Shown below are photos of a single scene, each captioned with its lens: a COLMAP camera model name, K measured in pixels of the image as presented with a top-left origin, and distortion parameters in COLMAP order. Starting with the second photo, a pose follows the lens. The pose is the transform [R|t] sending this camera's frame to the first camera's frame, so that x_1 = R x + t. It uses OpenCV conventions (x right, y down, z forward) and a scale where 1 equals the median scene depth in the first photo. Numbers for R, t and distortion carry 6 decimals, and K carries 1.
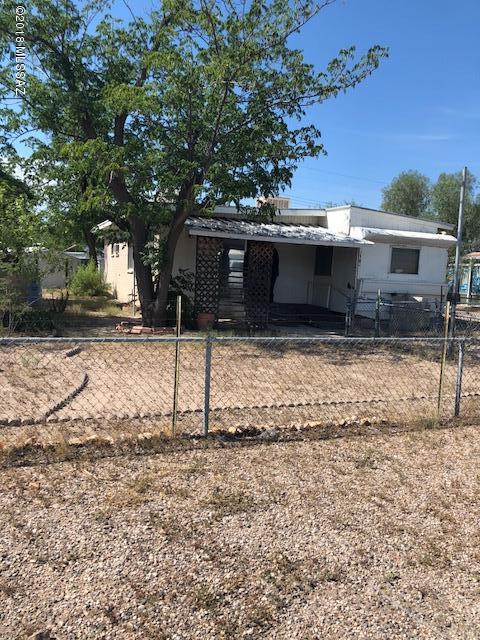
lens RADIAL K [[525.3, 0, 240.4], [0, 525.3, 321.6], [0, 0, 1]] dist [0.034160, -0.027007]
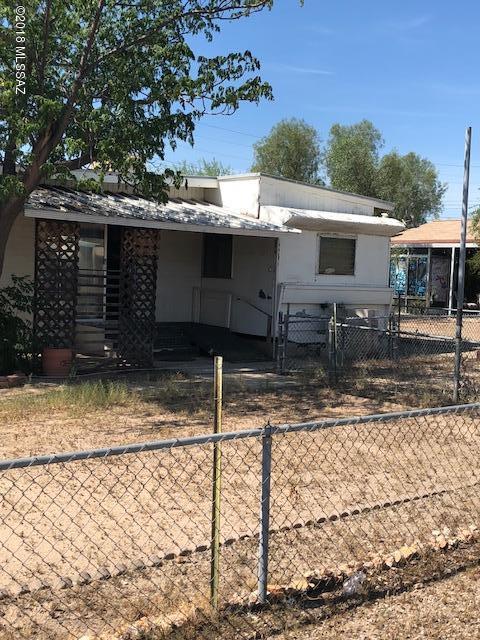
lens RADIAL K [[788.6, 0, 240.3], [0, 788.6, 322.1], [0, 0, 1]] dist [0.039341, 0.000000]
pose [[0.955927, -0.031470, 0.291912, -0.130590], [0.035802, 0.999314, -0.009509, -0.030023], [-0.291412, 0.019541, 0.956398, 0.076747]]
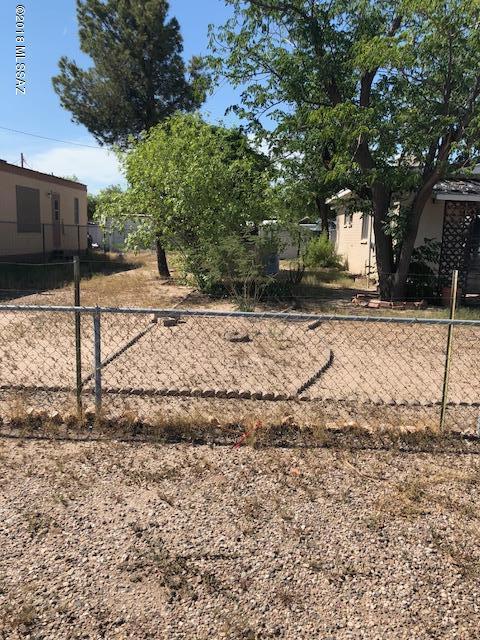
lens RADIAL K [[525.3, 0, 250.4], [0, 525.3, 318.7], [0, 0, 1]] dist [0.034160, -0.027007]
pose [[0.920410, 0.045107, -0.388343, -0.034055], [-0.025733, 0.998158, 0.054948, -0.003739], [0.390106, -0.040582, 0.919875, 0.034628]]
